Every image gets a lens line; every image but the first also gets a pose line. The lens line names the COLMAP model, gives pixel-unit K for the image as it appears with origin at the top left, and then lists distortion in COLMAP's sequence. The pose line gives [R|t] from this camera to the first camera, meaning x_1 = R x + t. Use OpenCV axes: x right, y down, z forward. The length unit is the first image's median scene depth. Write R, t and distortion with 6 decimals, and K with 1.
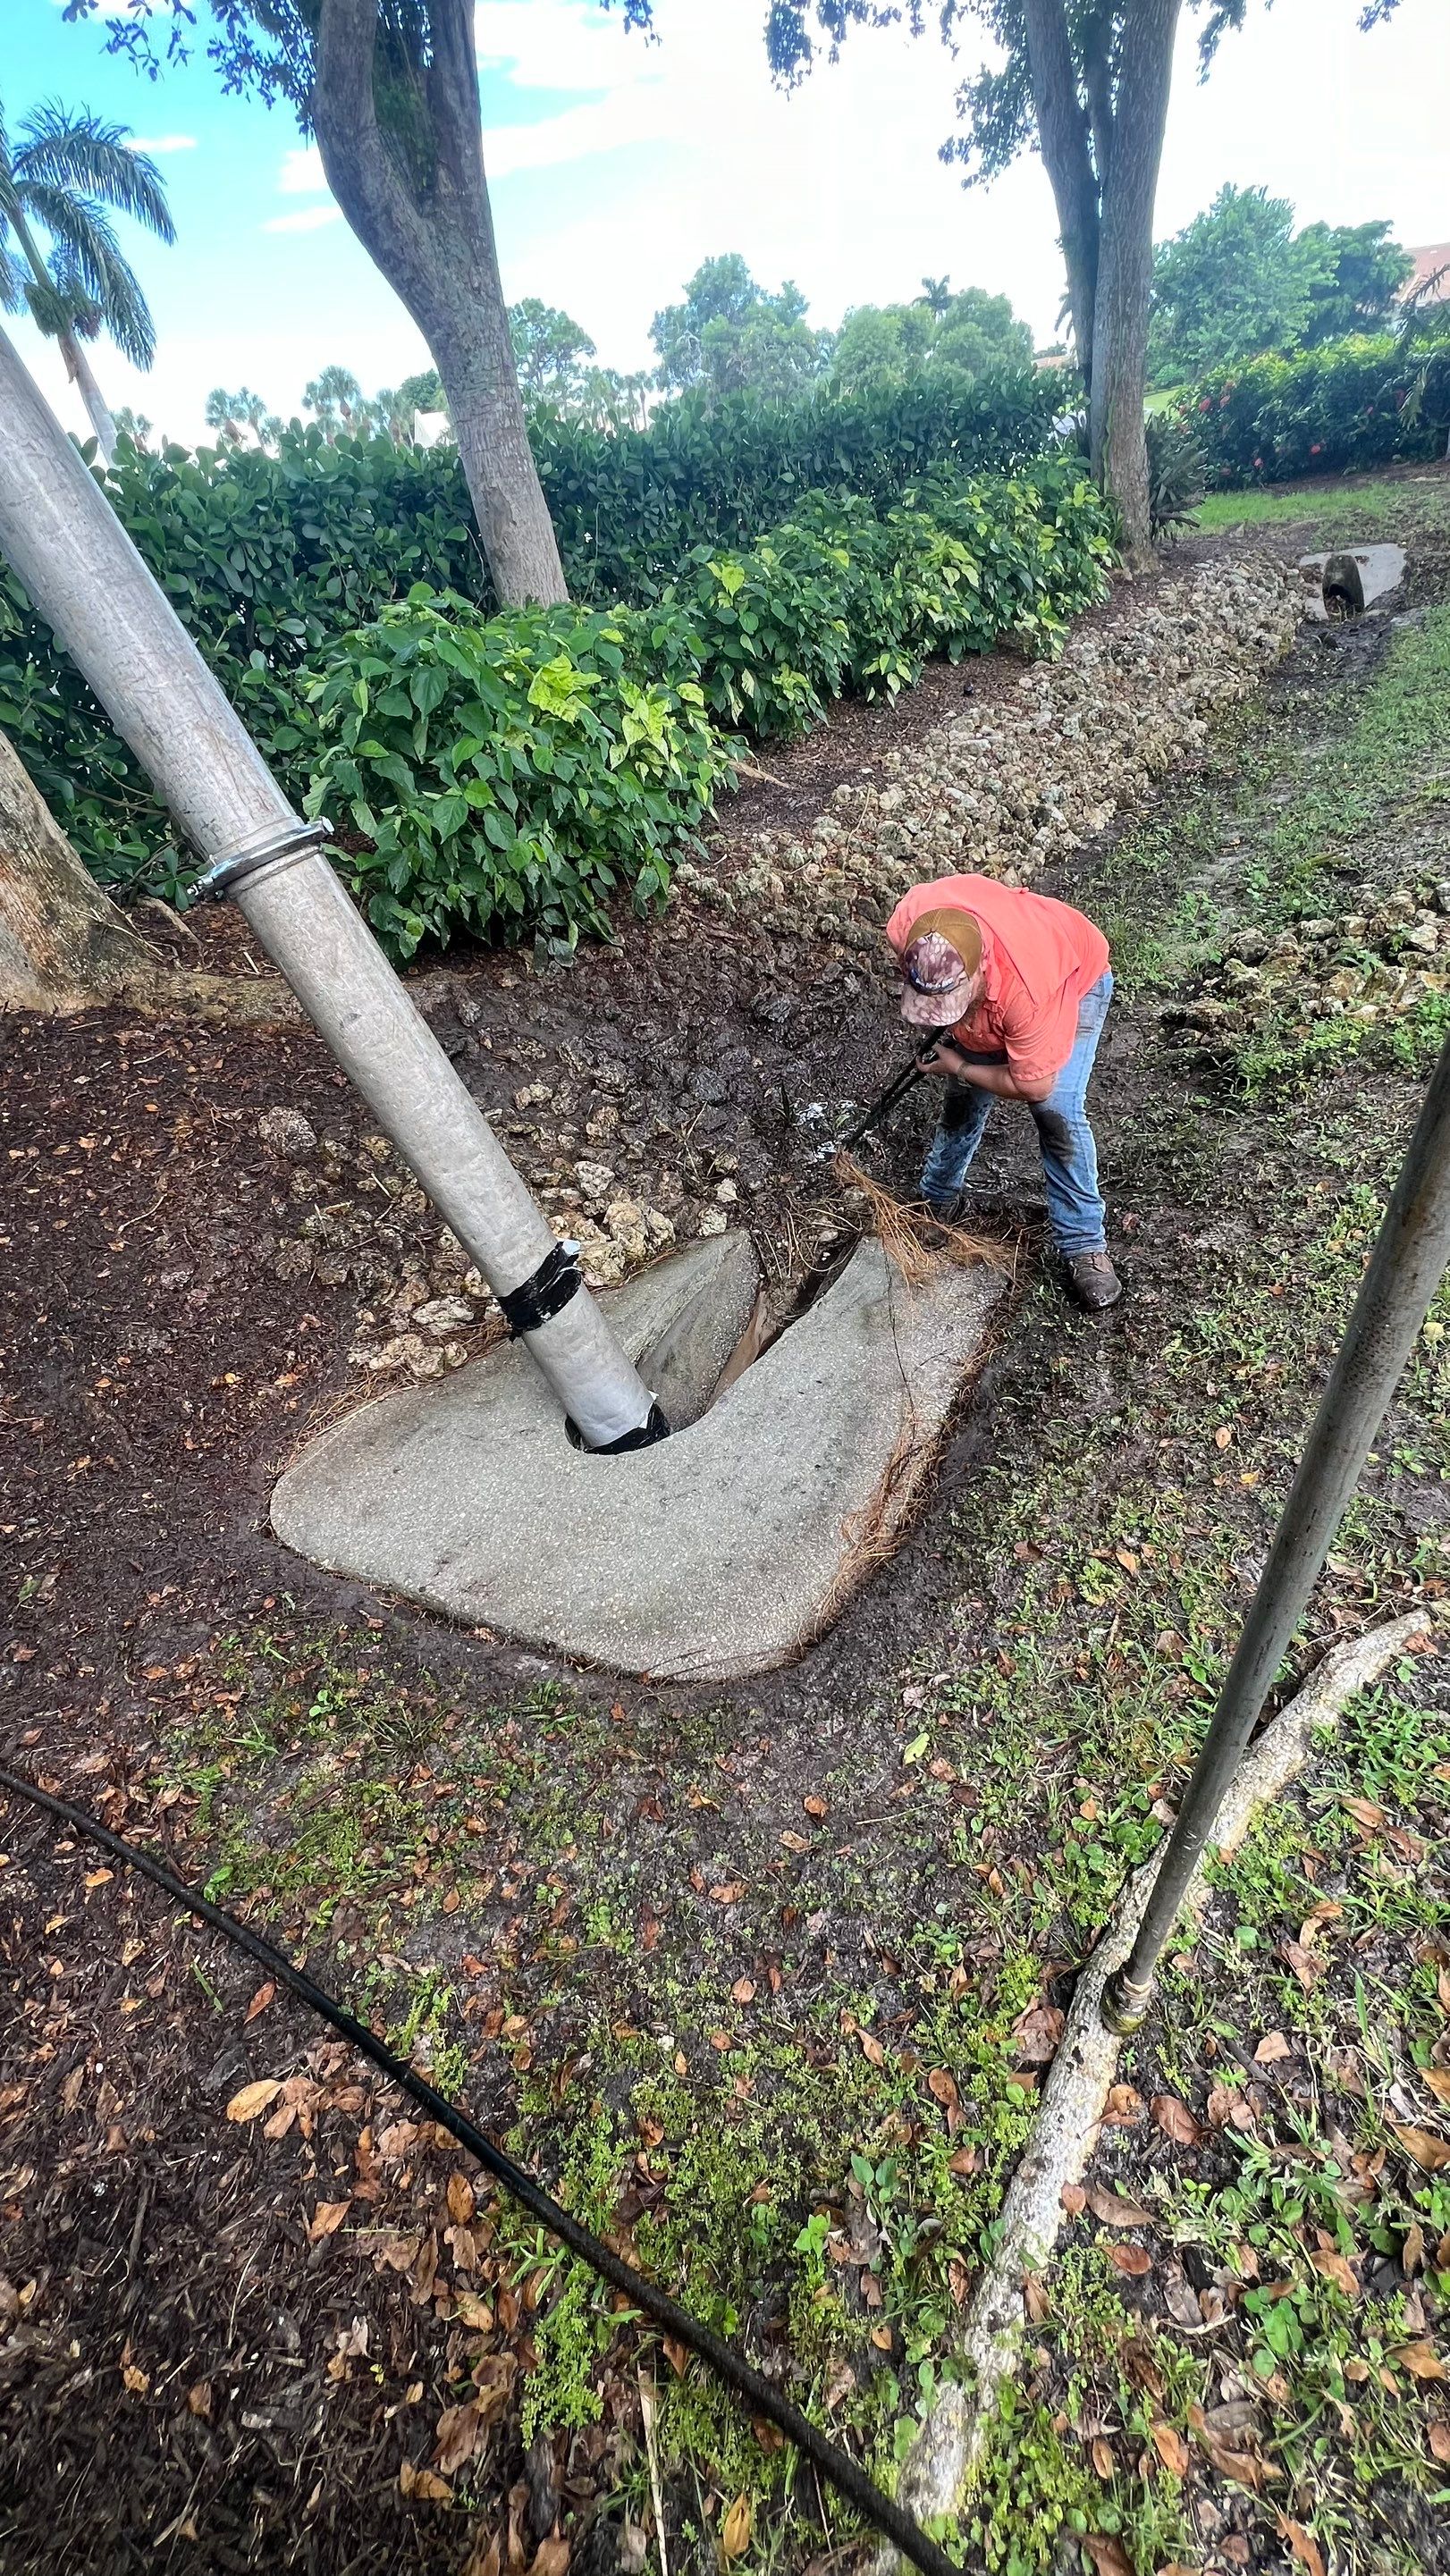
lens RADIAL K [[1033.5, 0, 716.5], [0, 1033.5, 1279.1], [0, 0, 1]] dist [-0.000969, 0.000378]
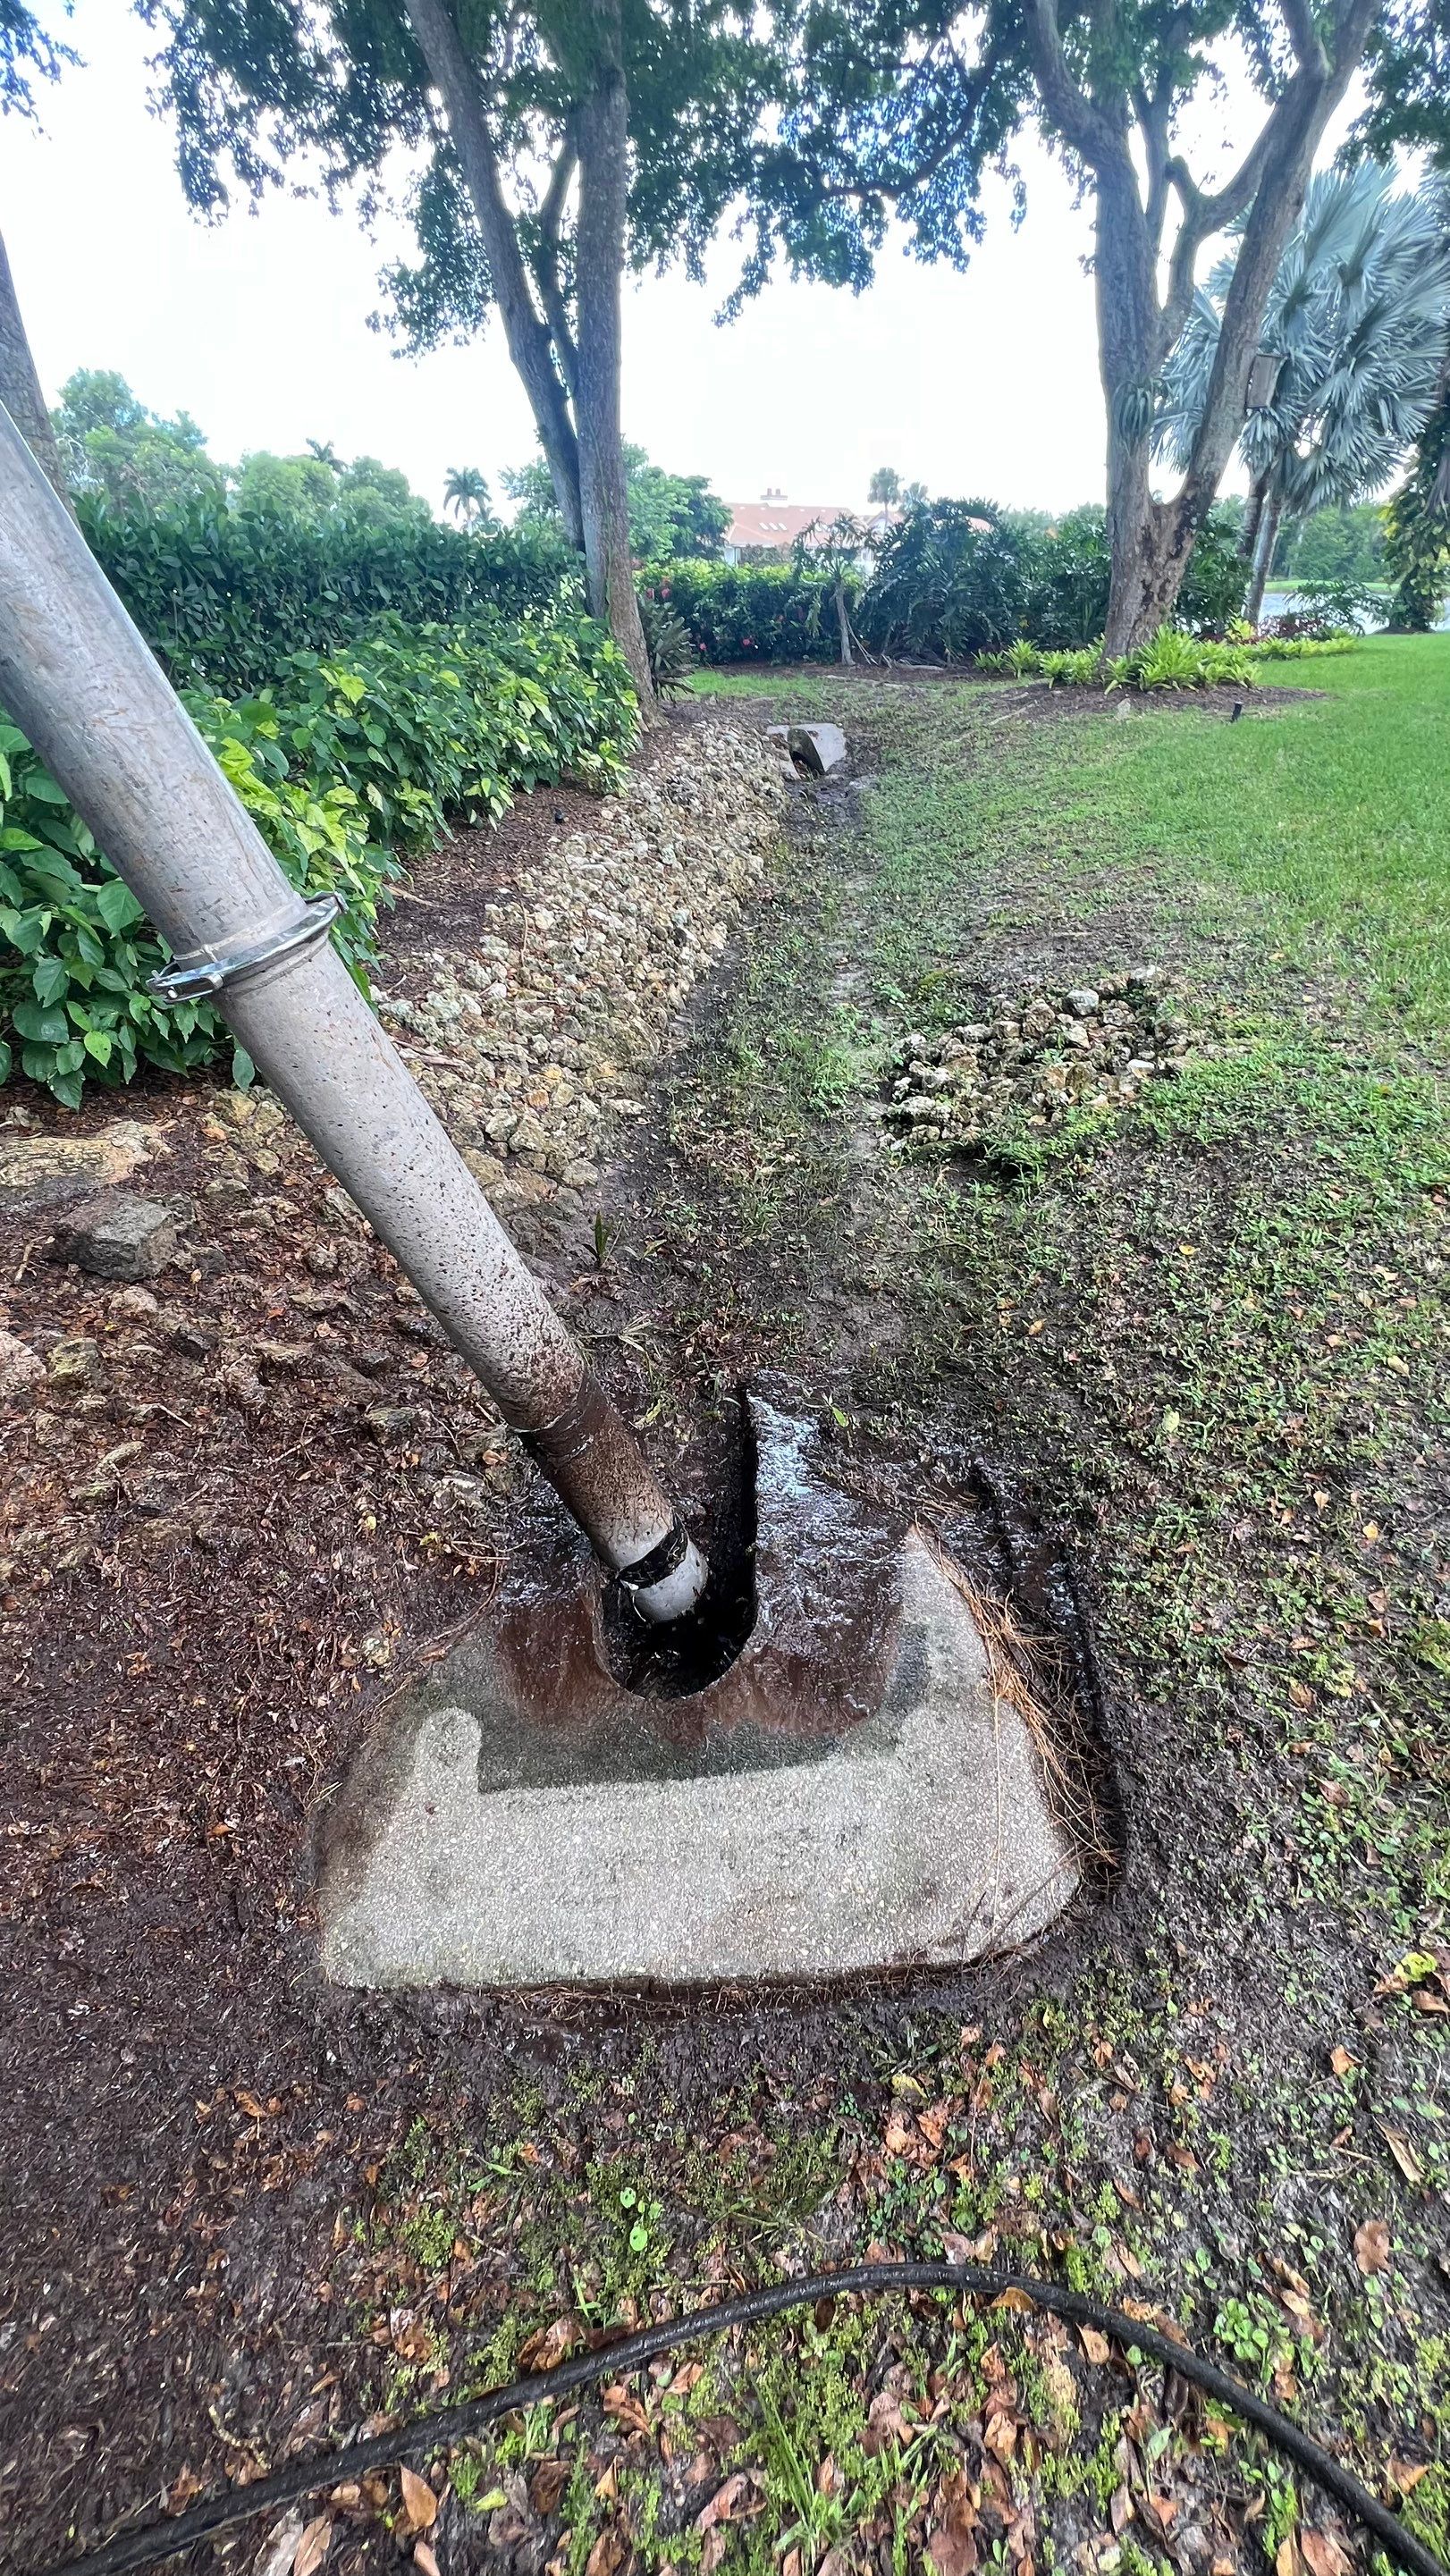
lens RADIAL K [[1033.5, 0, 716.5], [0, 1033.5, 1279.1], [0, 0, 1]] dist [-0.000969, 0.000378]
pose [[0.885535, -0.139723, 0.443064, -0.137114], [0.183948, 0.981210, -0.058221, -0.033848], [-0.426604, 0.133057, 0.894598, 0.078933]]
